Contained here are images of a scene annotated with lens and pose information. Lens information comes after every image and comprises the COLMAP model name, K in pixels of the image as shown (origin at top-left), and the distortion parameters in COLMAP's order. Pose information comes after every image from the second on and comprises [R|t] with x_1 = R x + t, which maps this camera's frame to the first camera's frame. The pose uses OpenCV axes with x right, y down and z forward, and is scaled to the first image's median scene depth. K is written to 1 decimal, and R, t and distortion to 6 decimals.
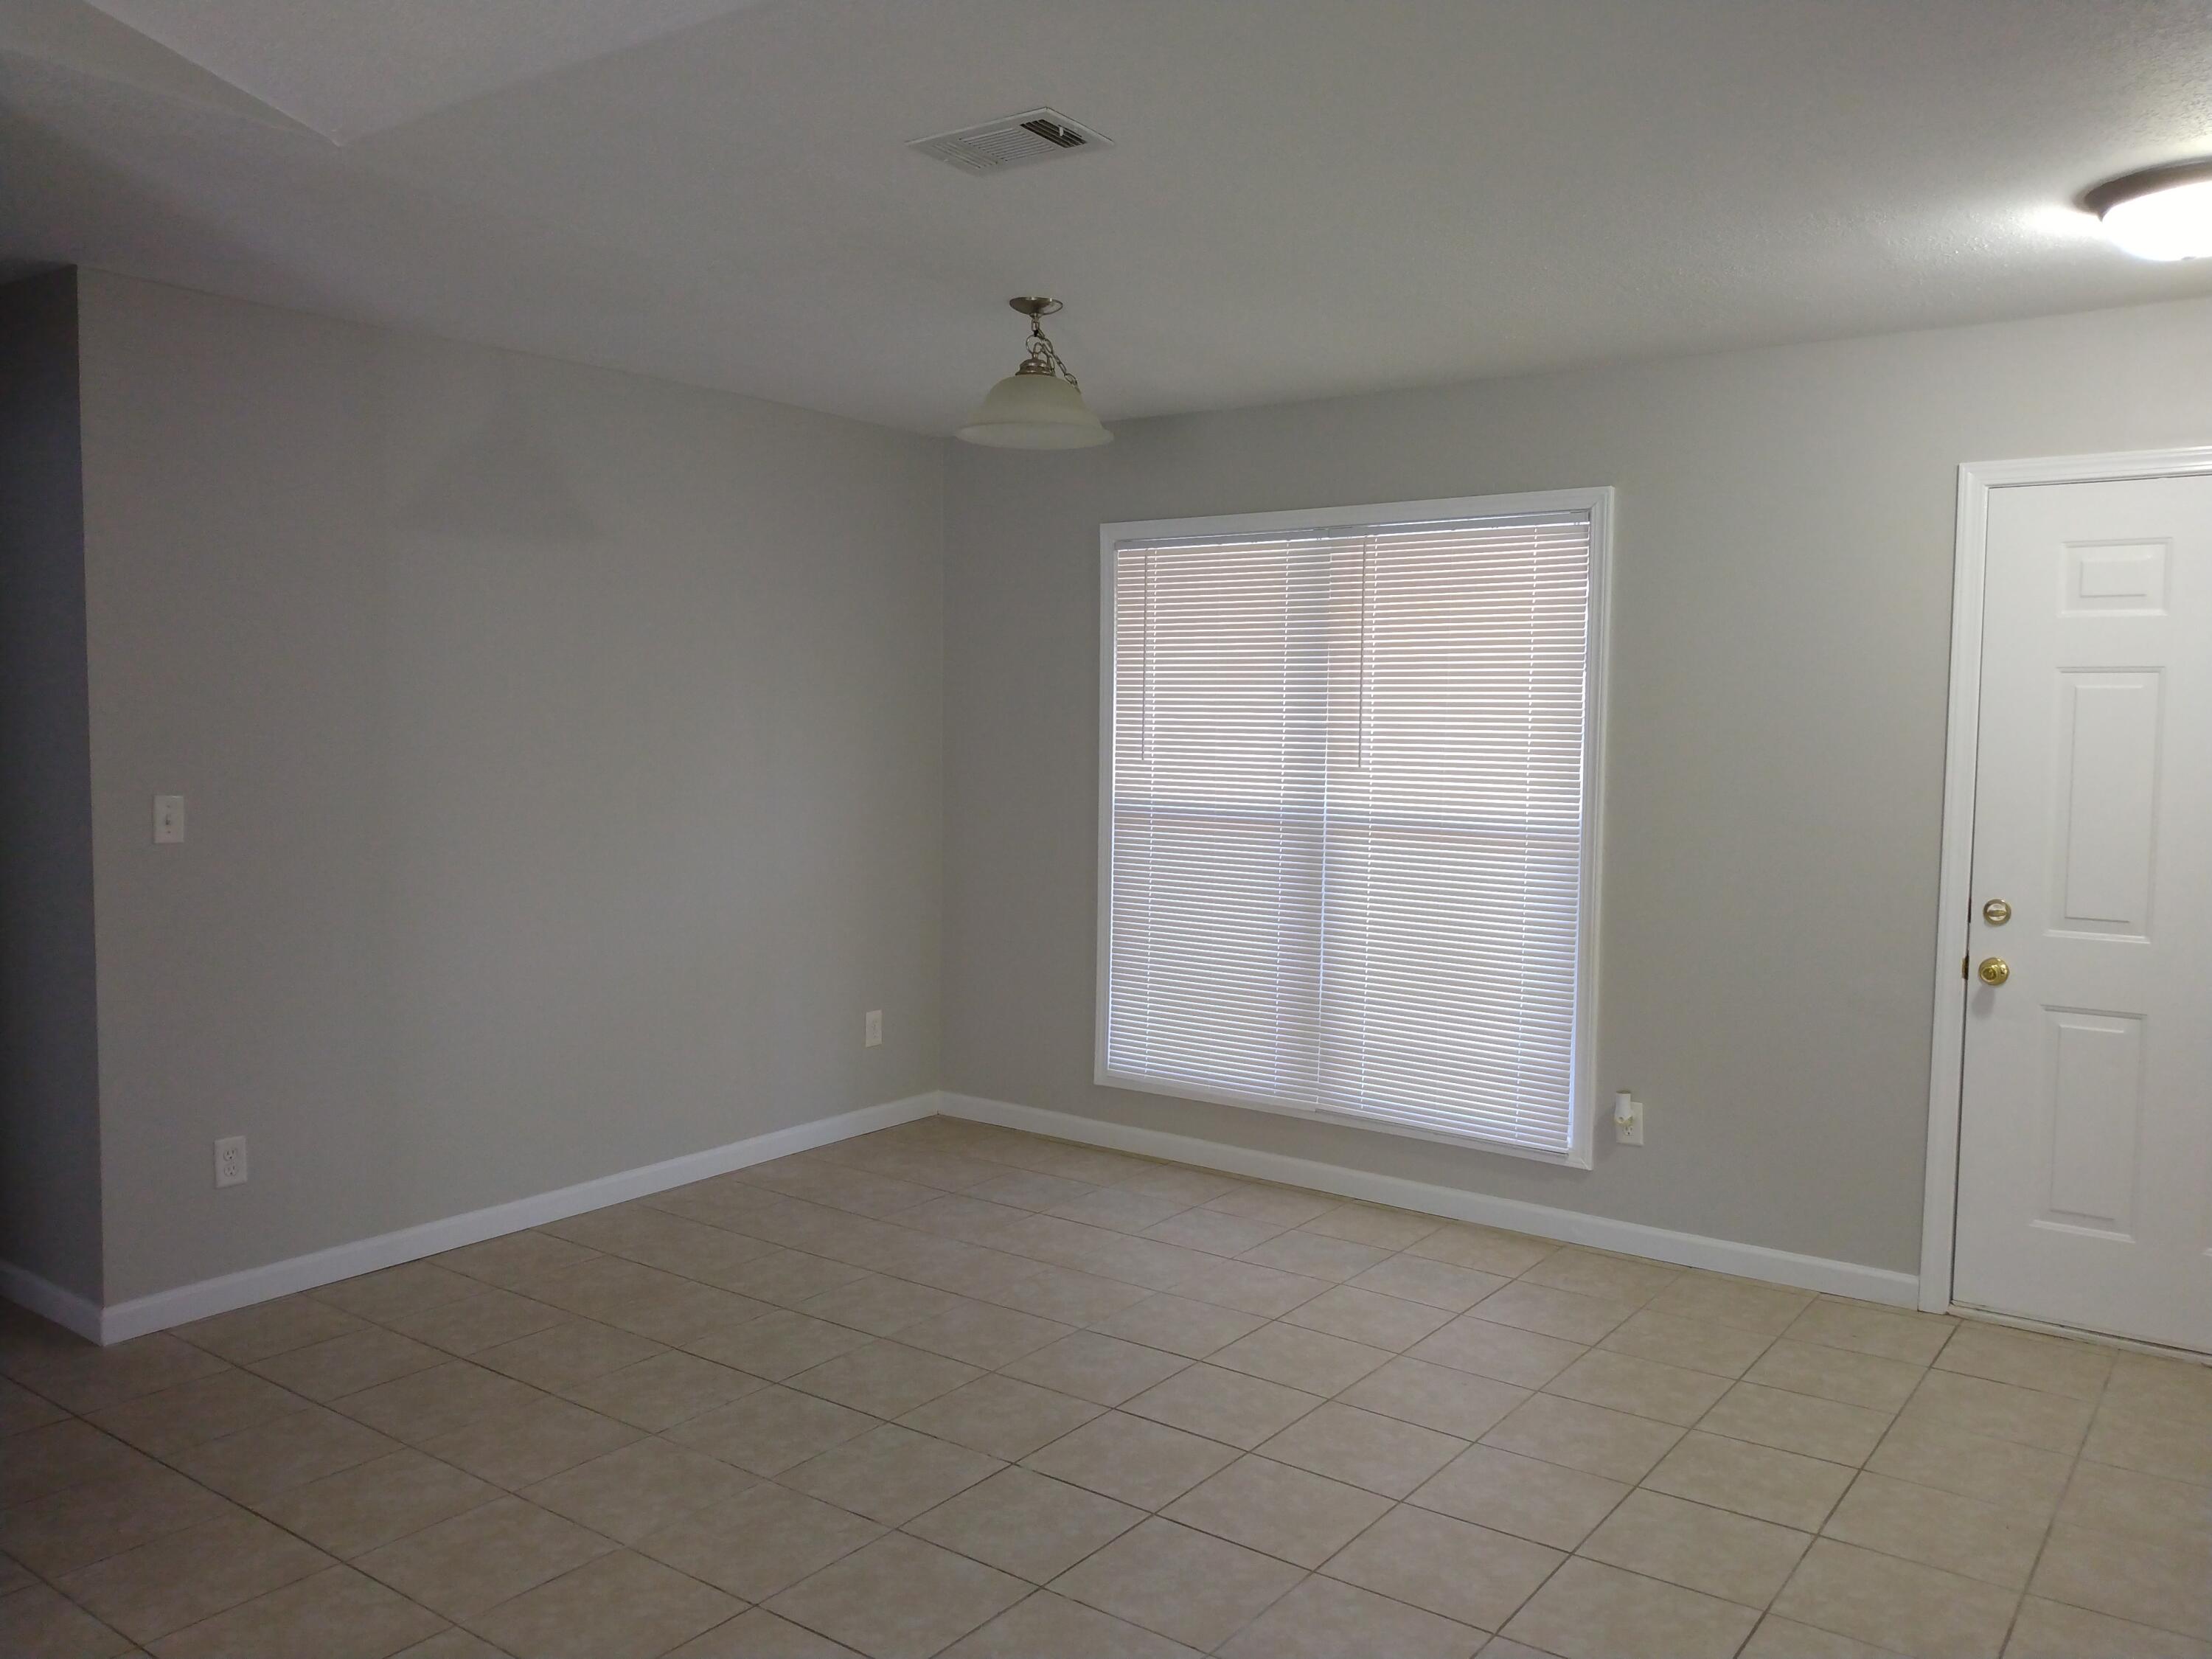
lens RADIAL K [[1714.2, 0, 1012.8], [0, 1714.2, 831.4], [0, 0, 1]] dist [0.006899, -0.046245]
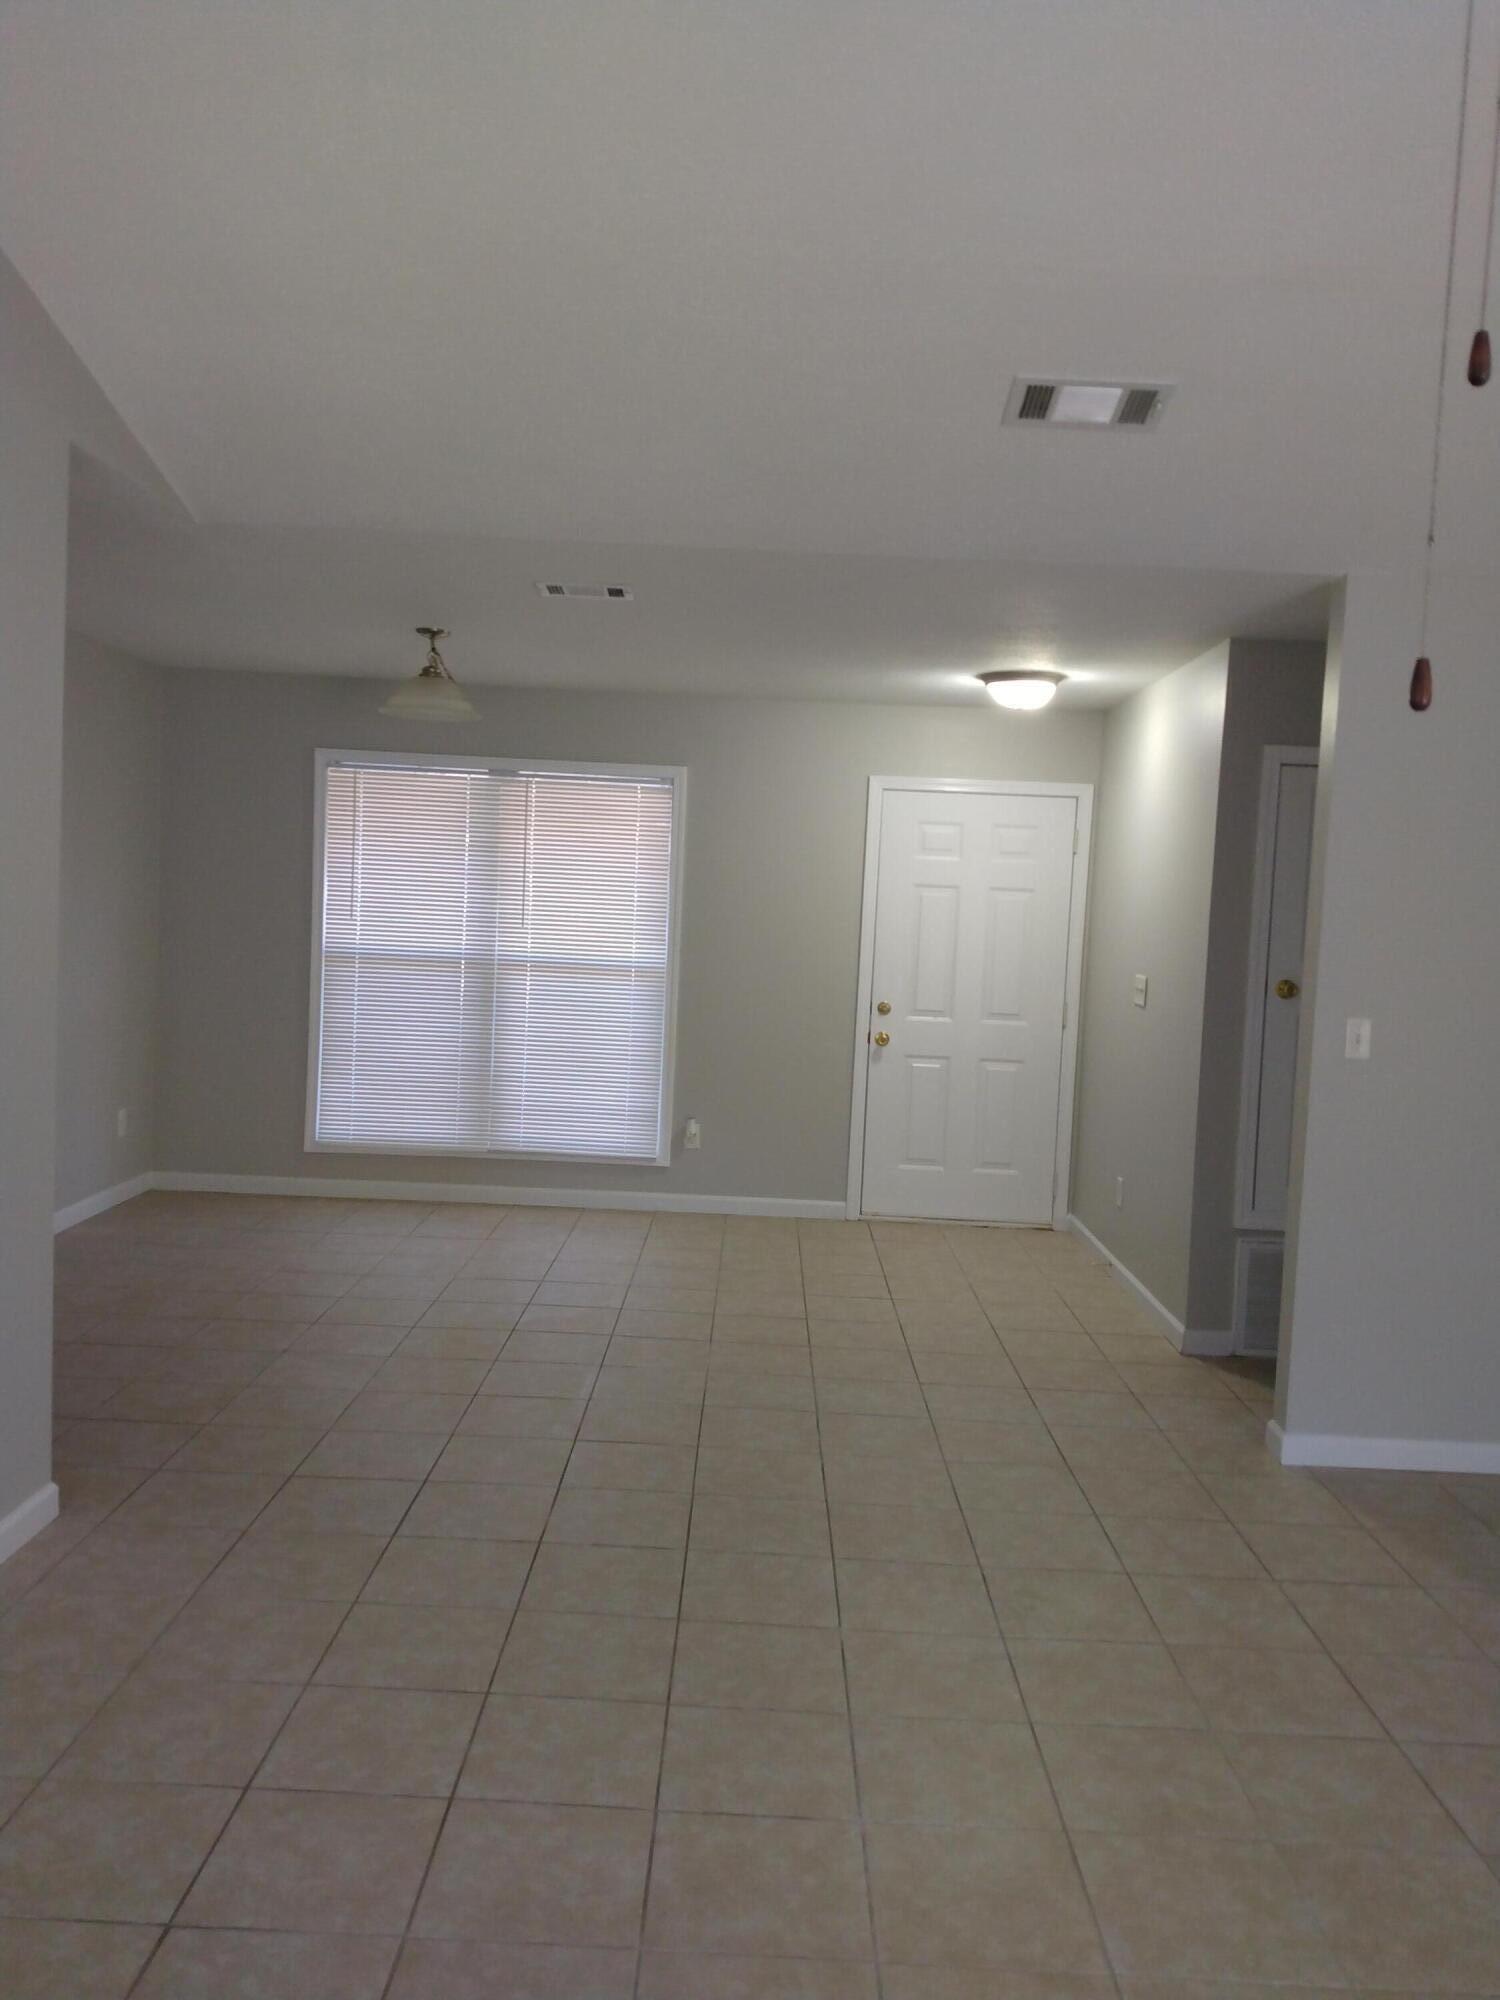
lens RADIAL K [[1549.9, 0, 738.8], [0, 1549.9, 989.0], [0, 0, 1]] dist [0.006899, -0.046245]
pose [[0.798240, -0.006357, 0.602306, -0.526141], [0.002880, 0.999973, 0.006738, 0.011021], [-0.602332, -0.003644, 0.798237, -0.262246]]
